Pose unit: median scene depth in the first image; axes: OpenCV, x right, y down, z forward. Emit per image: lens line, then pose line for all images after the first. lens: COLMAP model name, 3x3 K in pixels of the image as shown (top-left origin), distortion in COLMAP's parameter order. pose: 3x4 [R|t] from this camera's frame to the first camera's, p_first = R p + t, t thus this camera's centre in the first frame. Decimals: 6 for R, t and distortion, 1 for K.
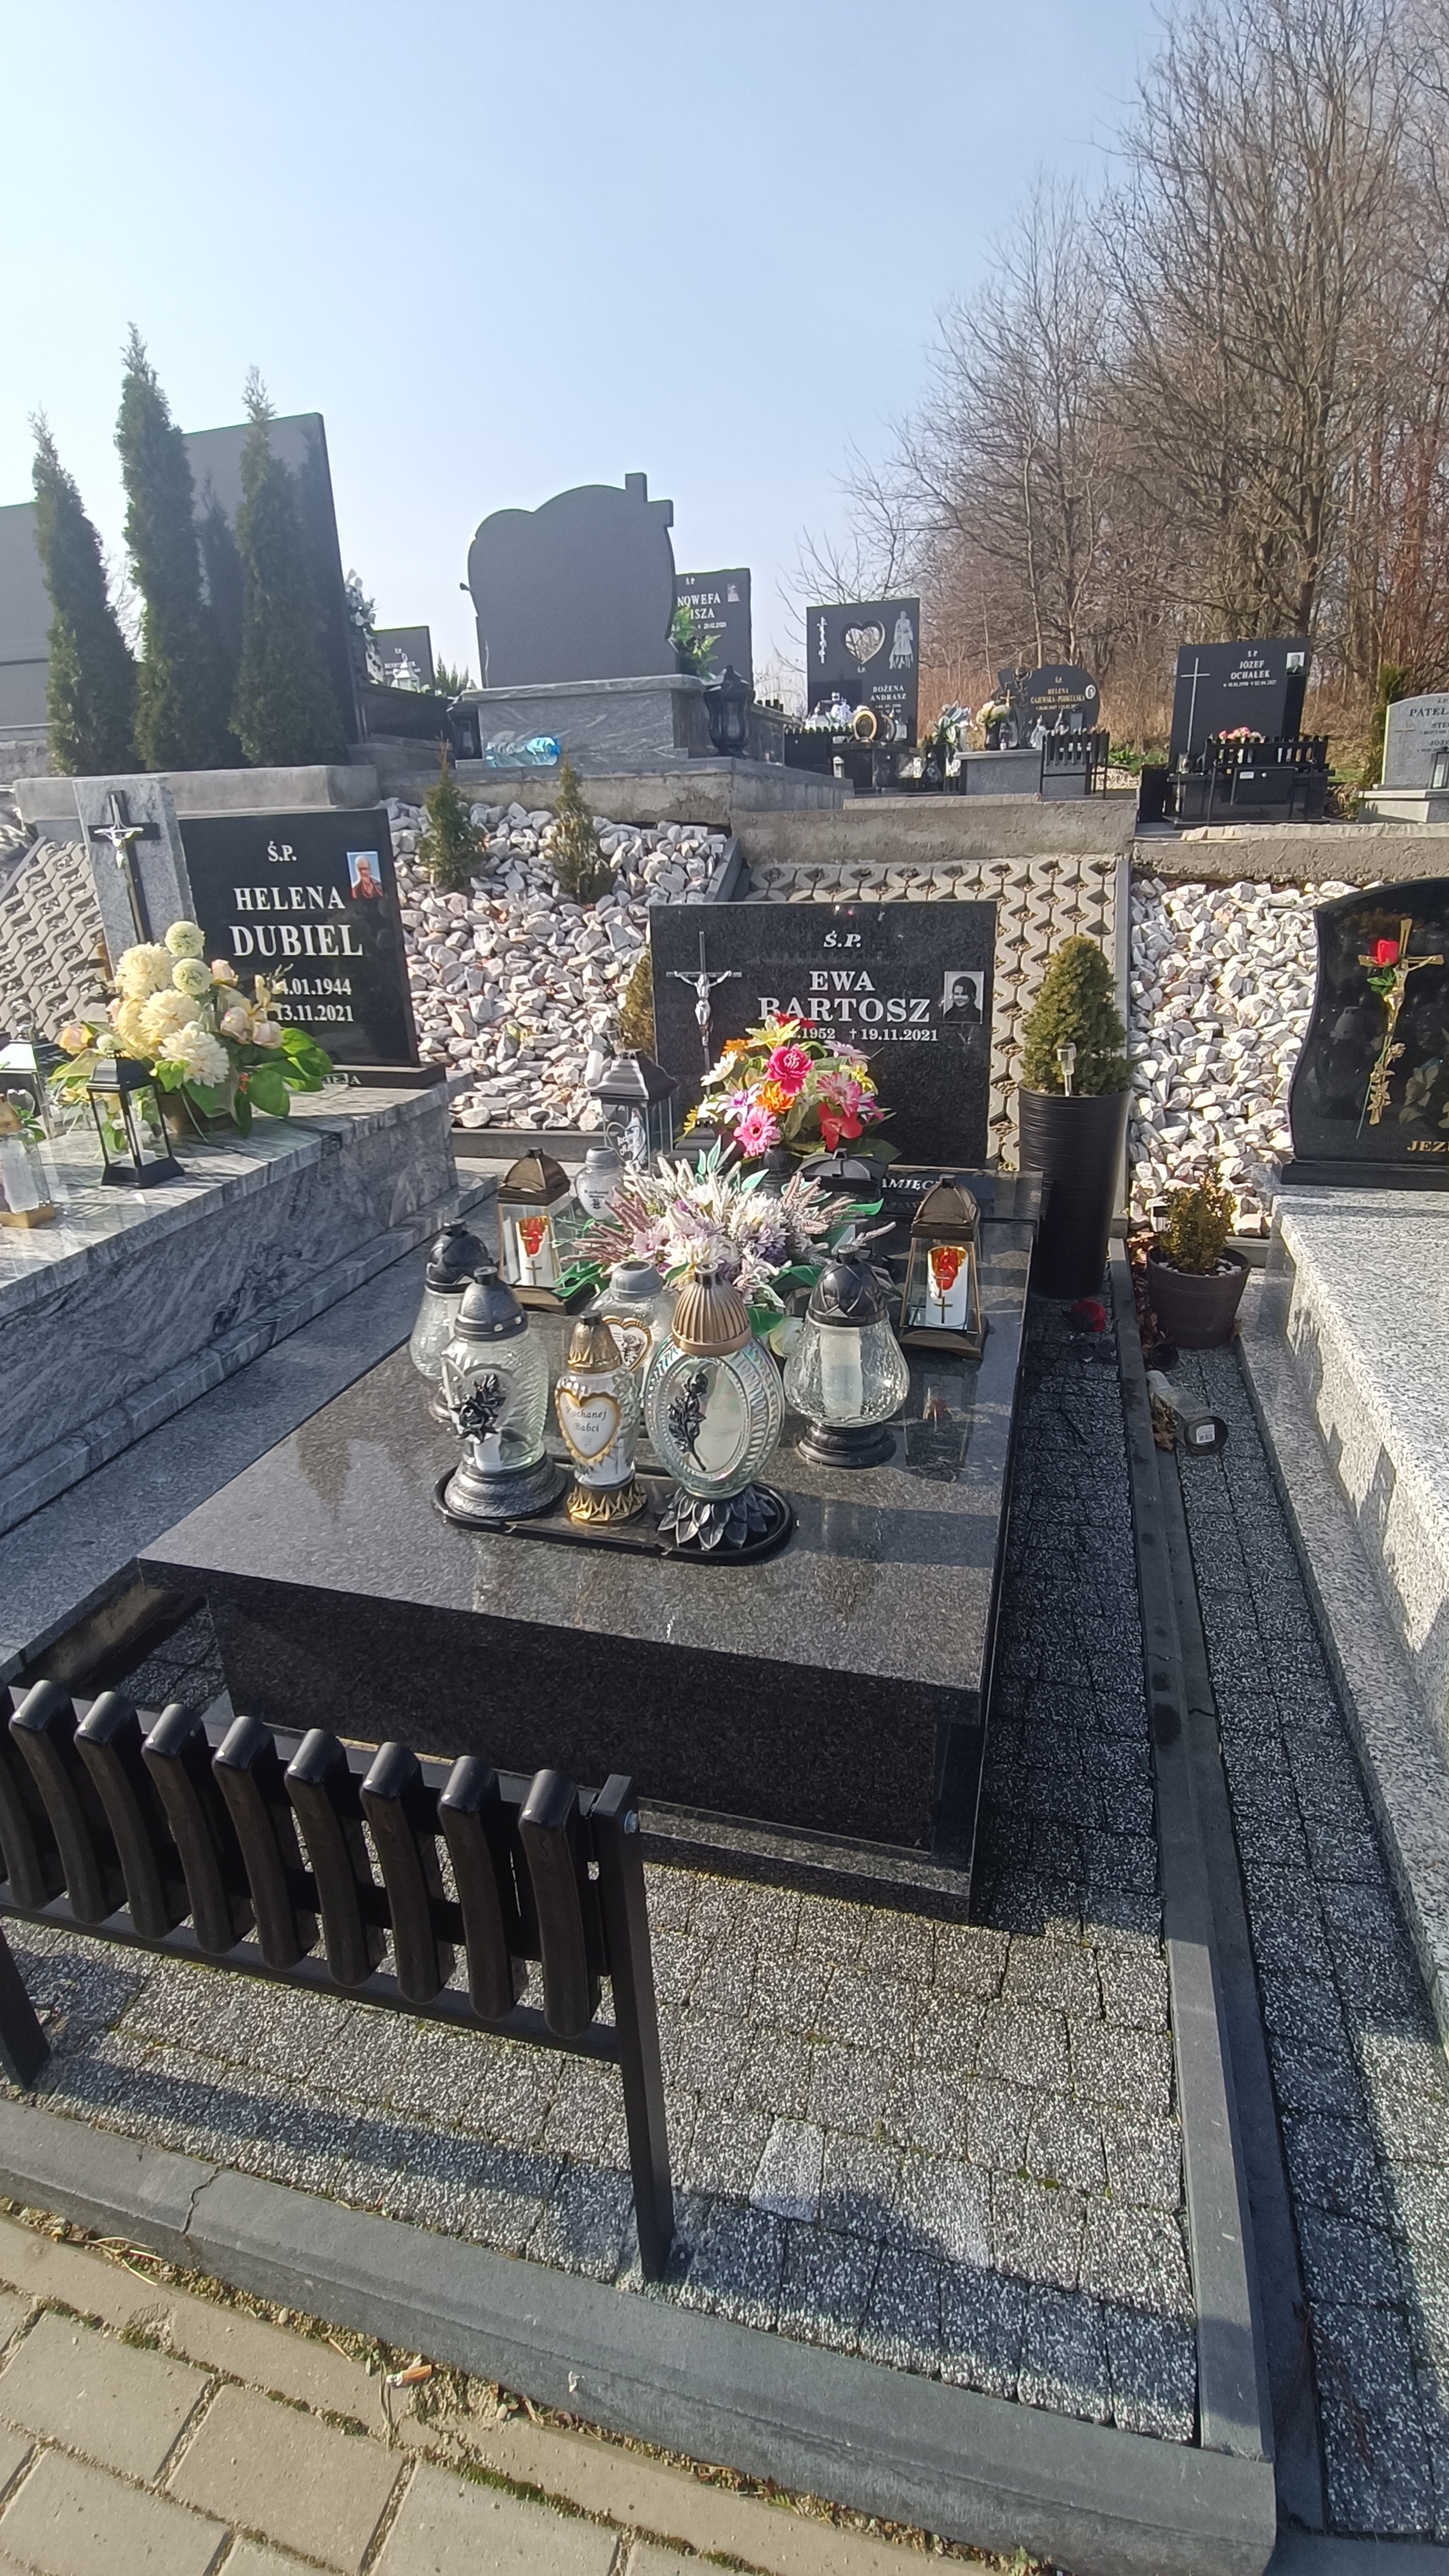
lens RADIAL K [[1195.1, 0, 730.8], [0, 1195.1, 1281.4], [0, 0, 1]] dist [-0.017221, 0.005500]
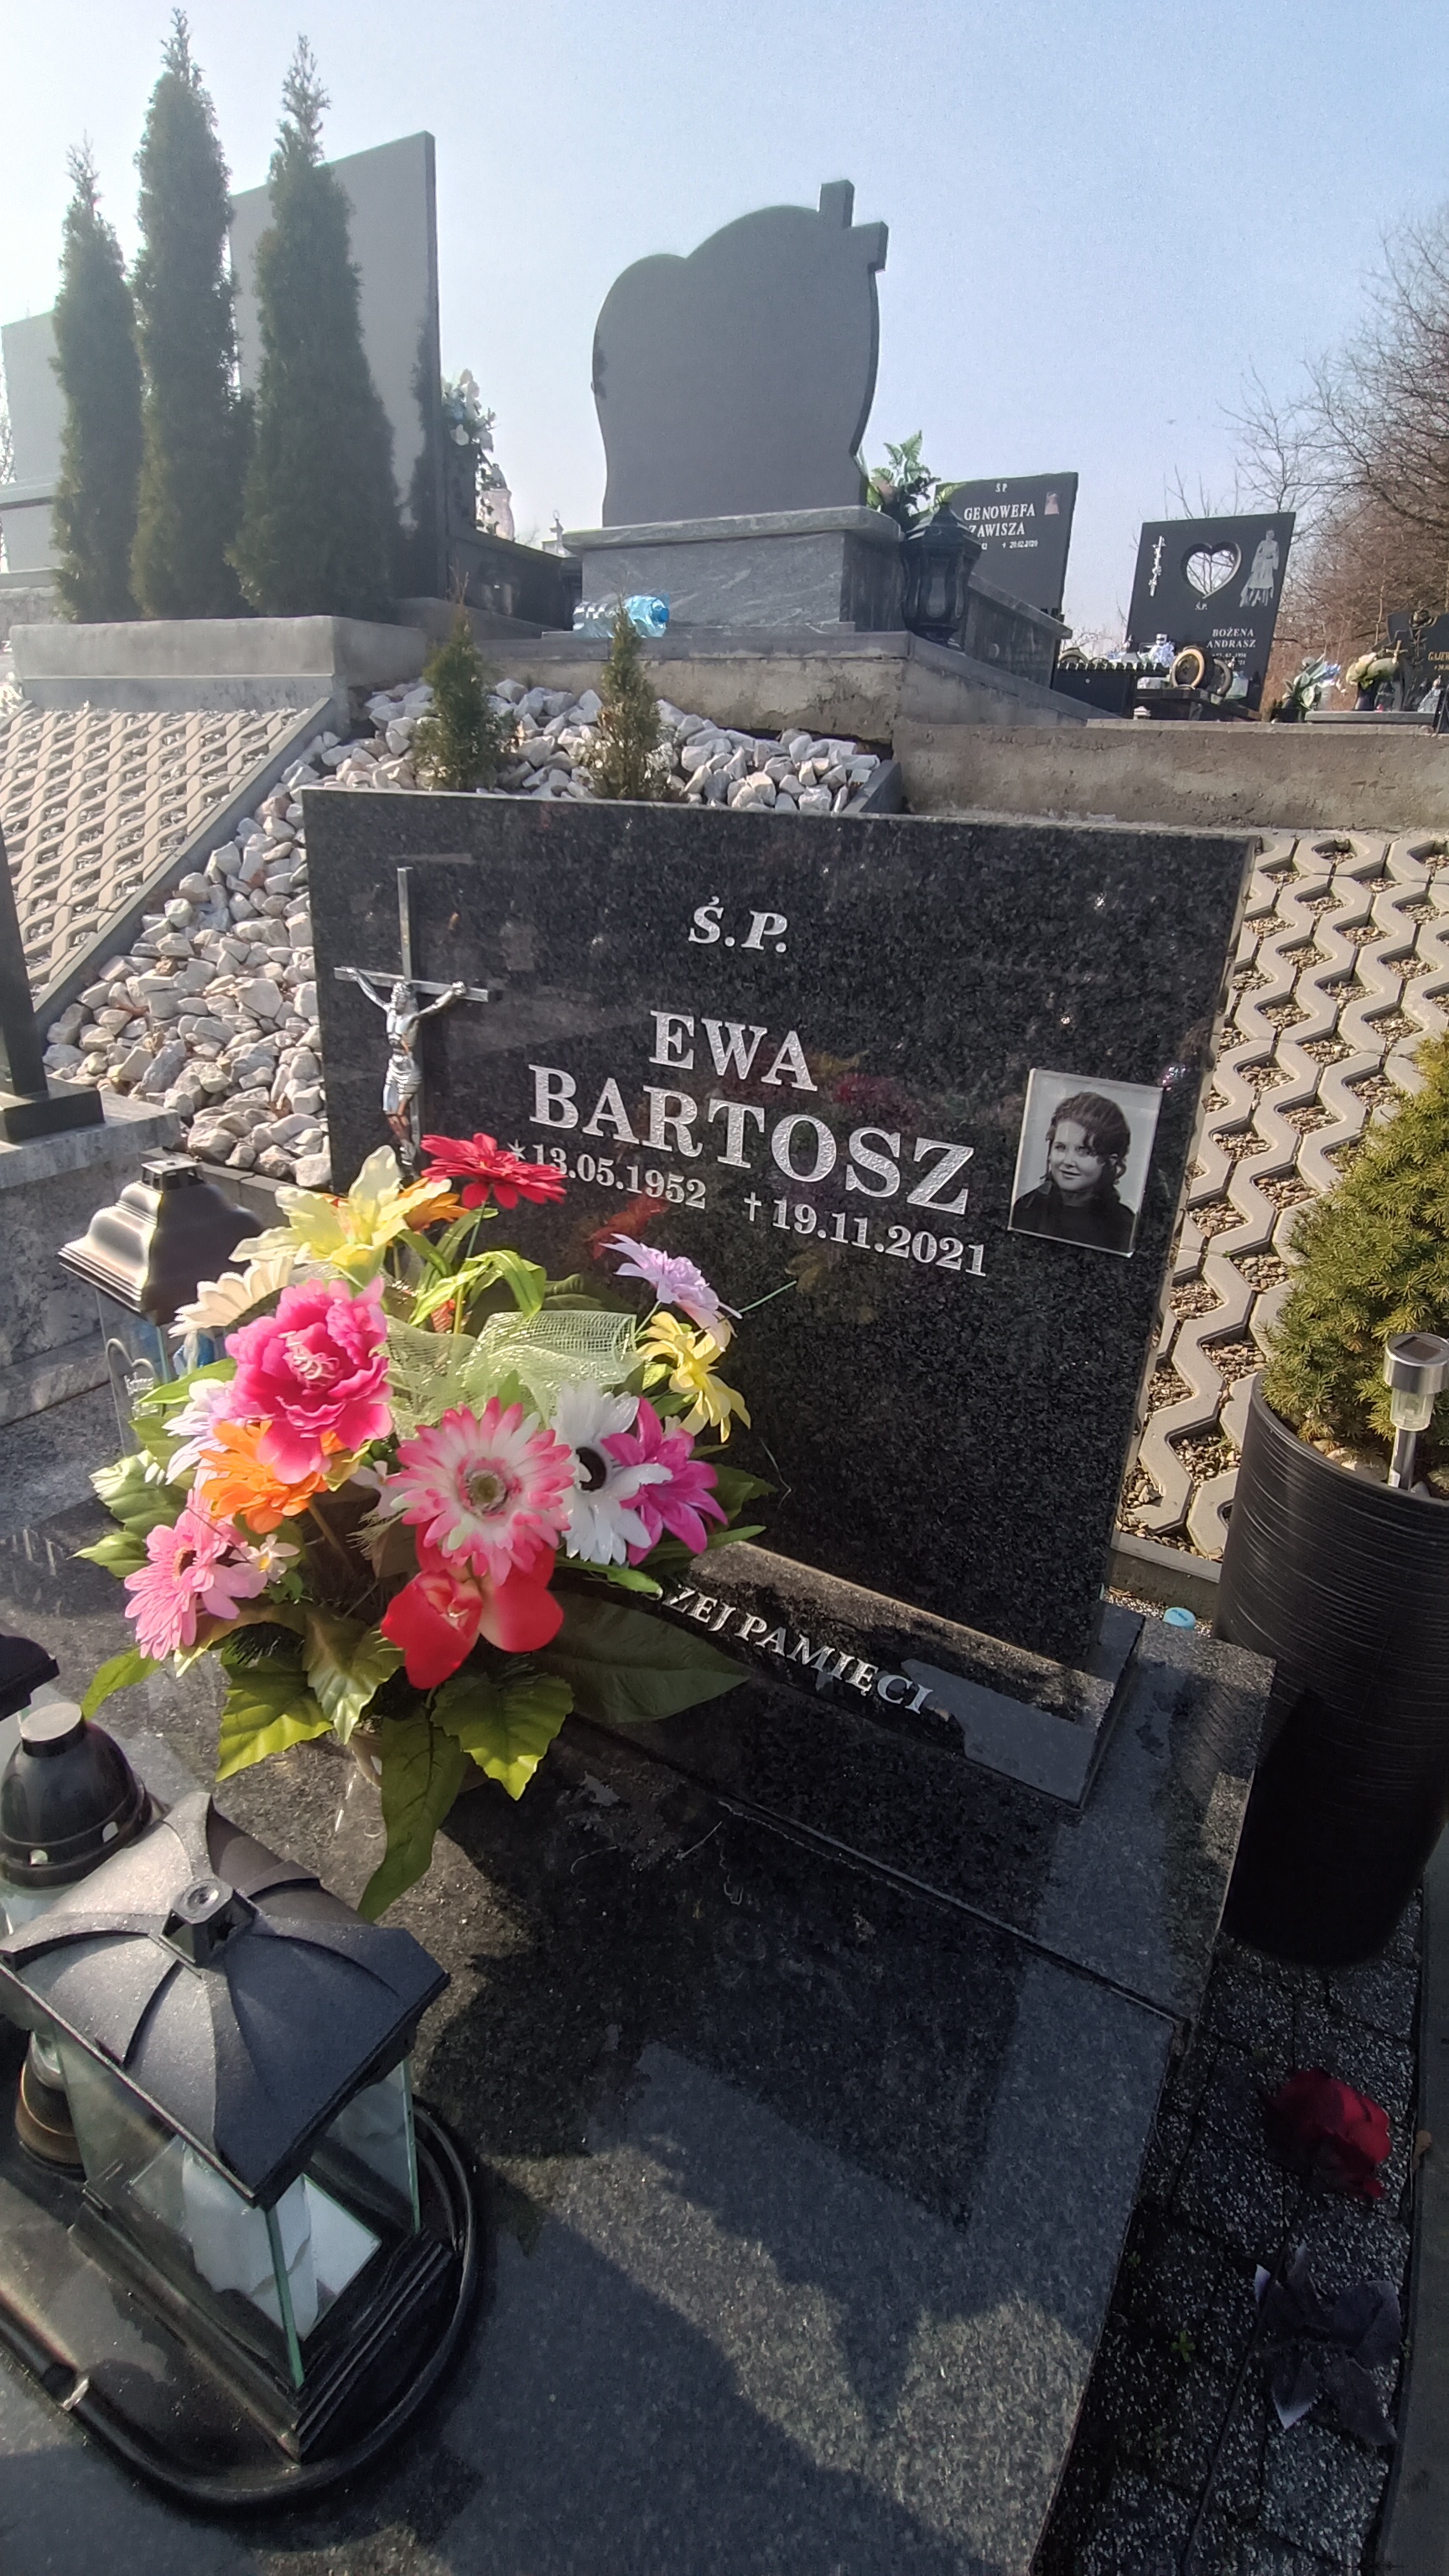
lens RADIAL K [[1183.0, 0, 724.5], [0, 1183.0, 1288.0], [0, 0, 1]] dist [-0.014820, -0.000489]
pose [[0.963274, 0.168674, -0.208929, 0.094329], [-0.163694, 0.985658, 0.041030, -0.109564], [0.212853, -0.005323, 0.977070, 0.371475]]
